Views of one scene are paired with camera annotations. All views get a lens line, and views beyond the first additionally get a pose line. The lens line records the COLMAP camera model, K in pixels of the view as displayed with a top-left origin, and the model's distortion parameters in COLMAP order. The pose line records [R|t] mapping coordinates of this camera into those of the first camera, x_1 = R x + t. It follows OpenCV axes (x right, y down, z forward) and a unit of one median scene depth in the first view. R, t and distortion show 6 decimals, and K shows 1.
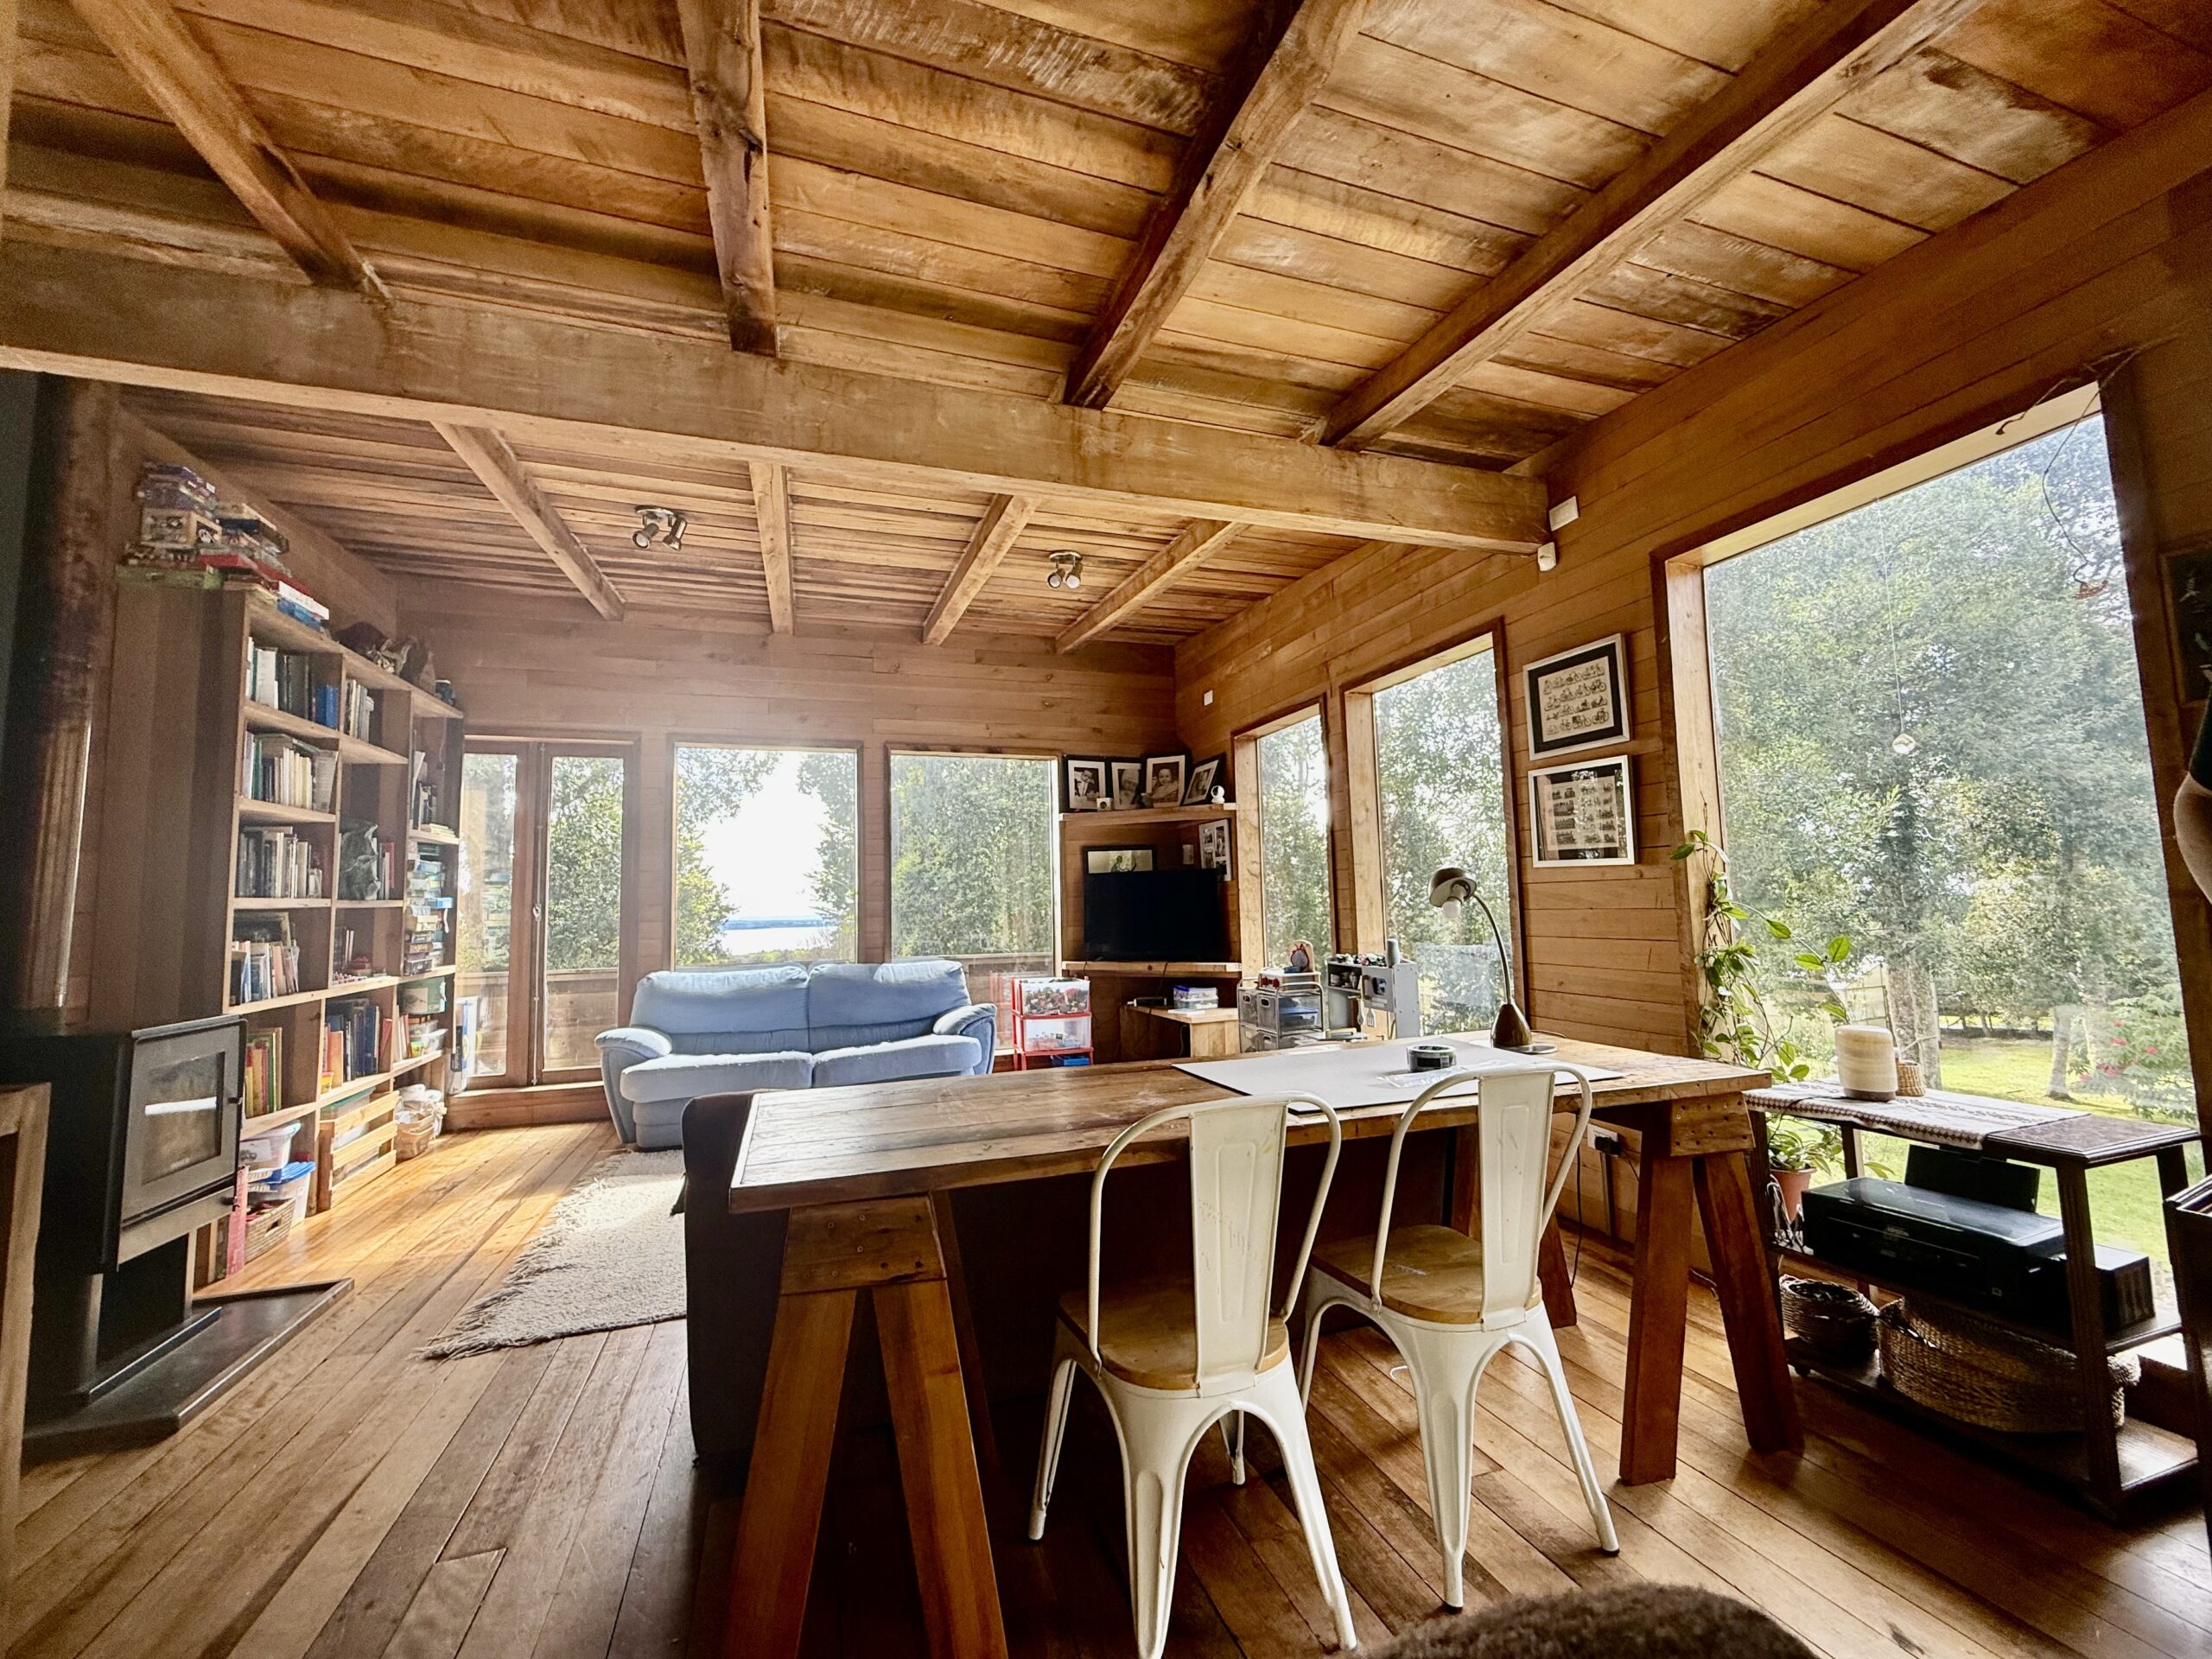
lens RADIAL K [[881.9, 0, 1104.8], [0, 881.9, 828.5], [0, 0, 1]] dist [0.001161, -0.000418]
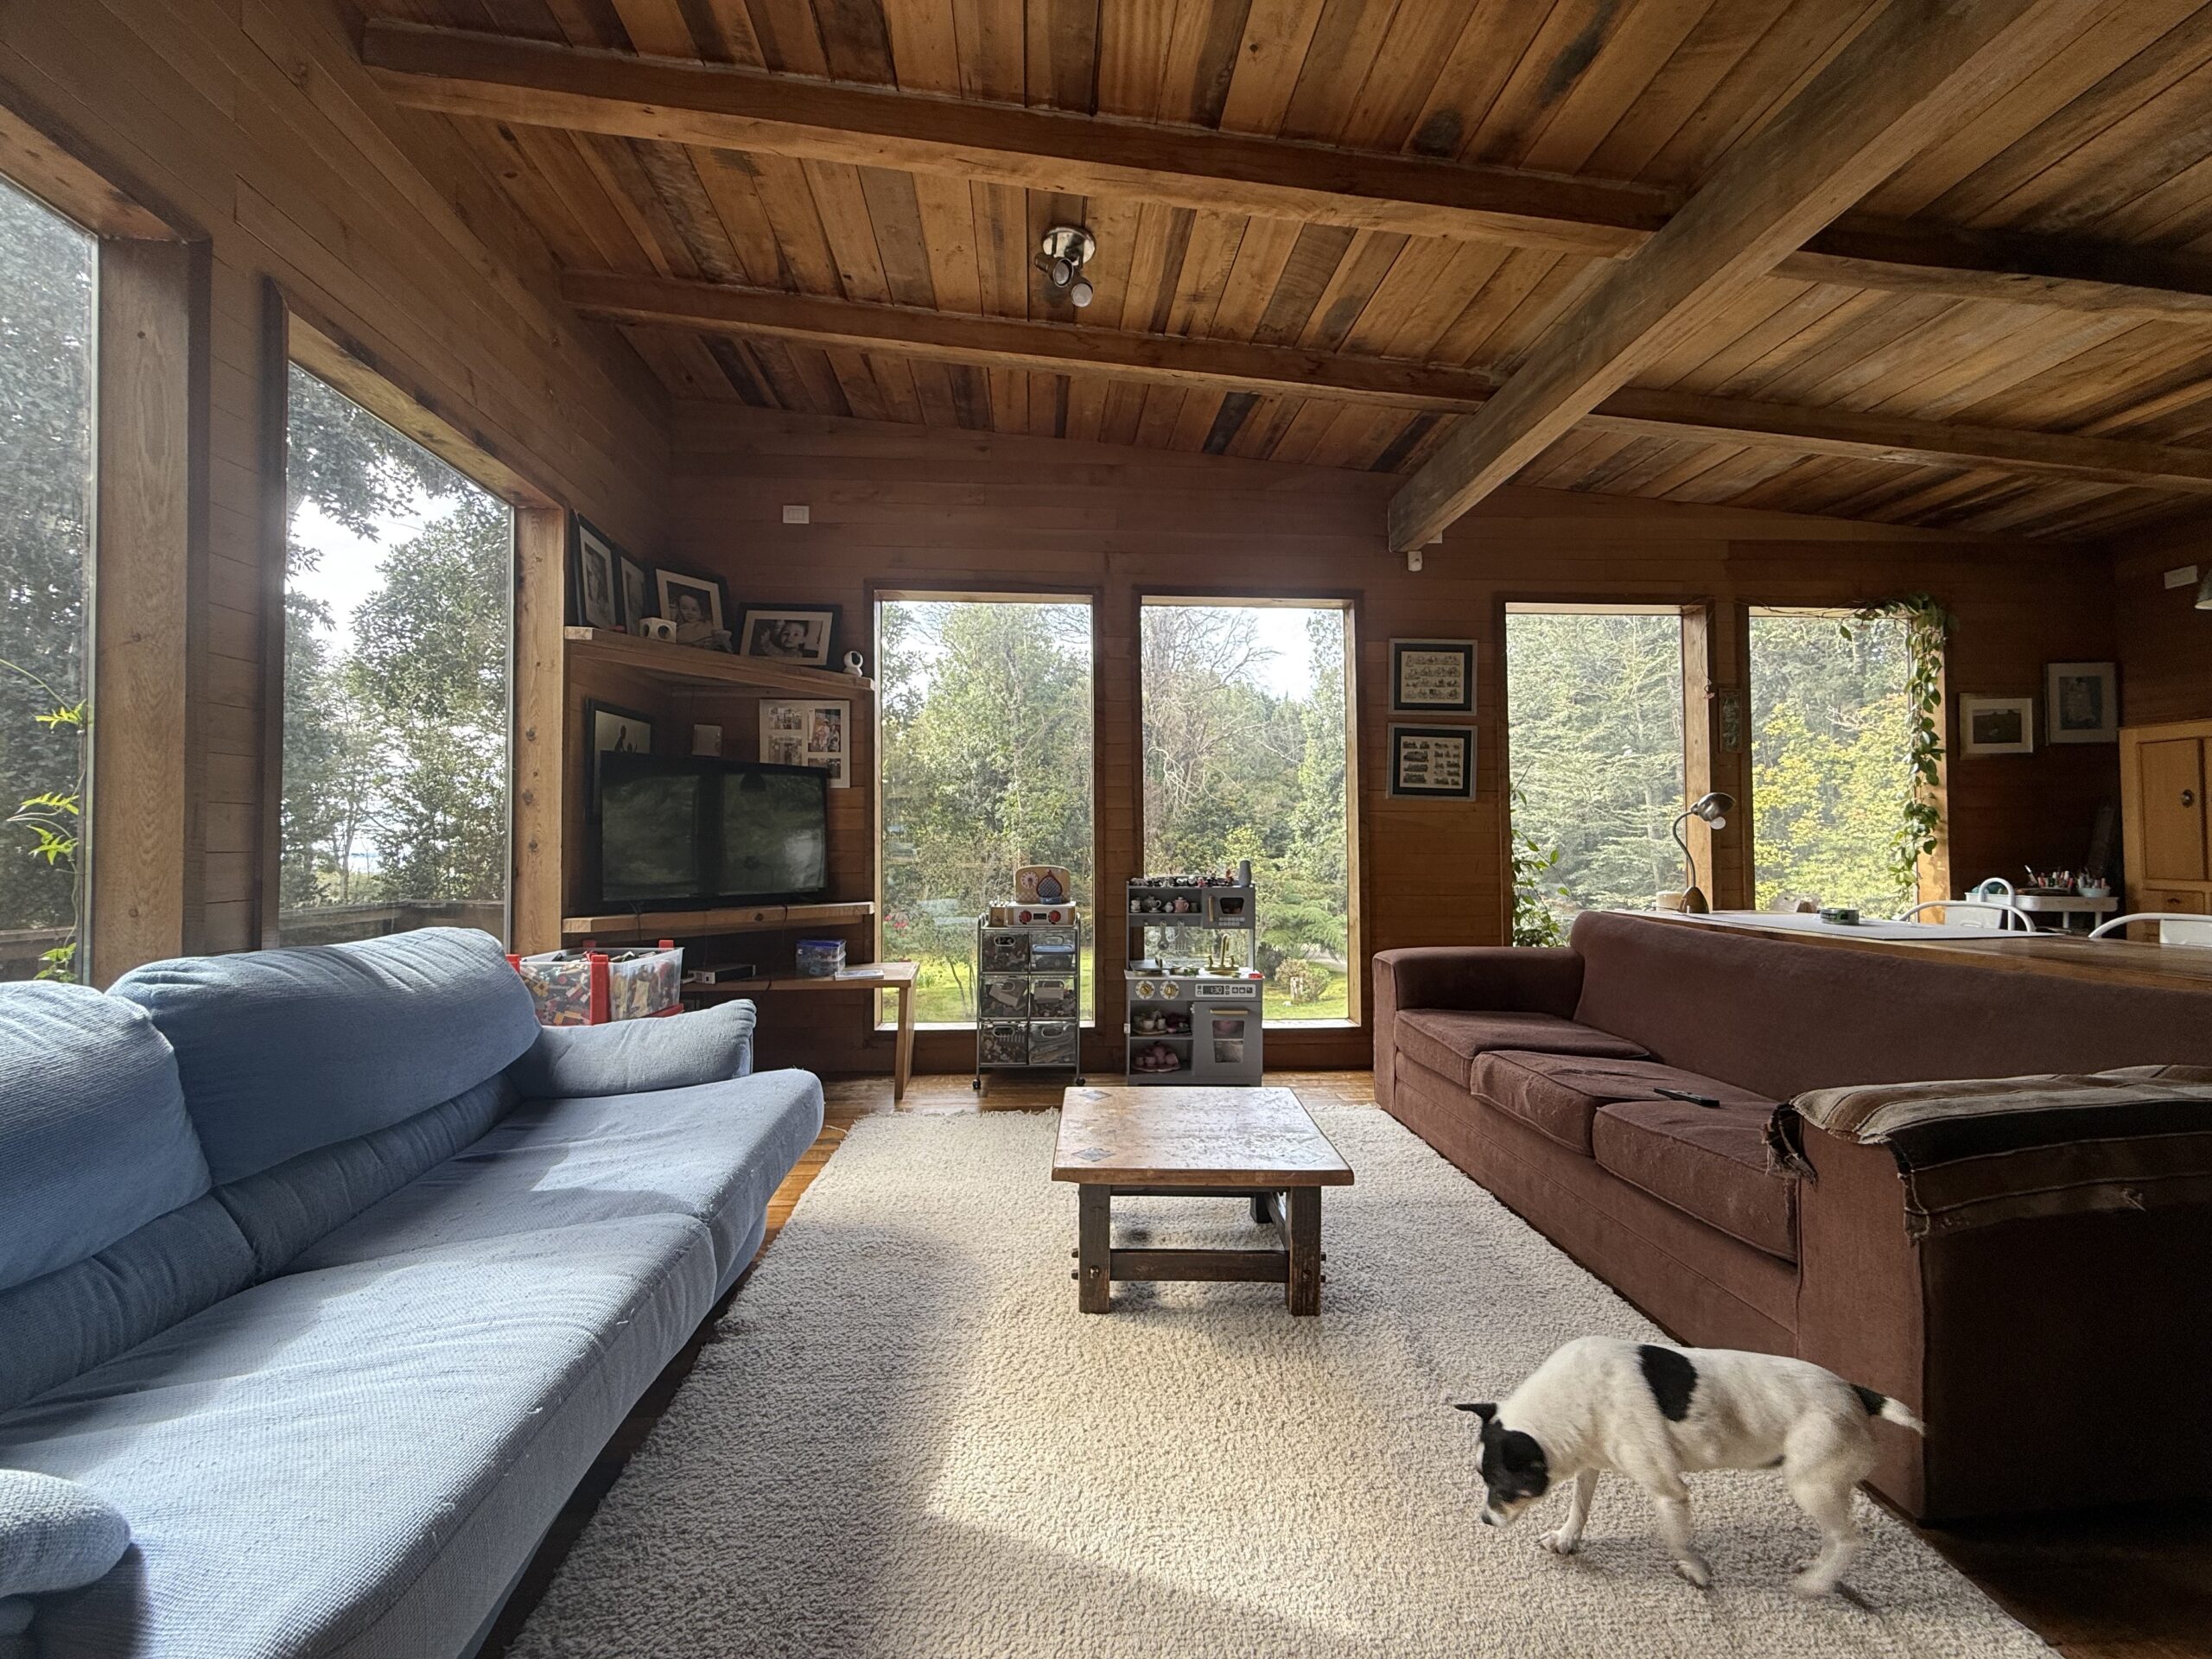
lens RADIAL K [[881.9, 0, 1099.4], [0, 881.9, 832.0], [0, 0, 1]] dist [0.001161, -0.000418]
pose [[0.250330, 0.048978, 0.966921, -0.868921], [-0.089296, 0.995631, -0.027314, 0.168877], [-0.964034, -0.079505, 0.253609, 1.117542]]
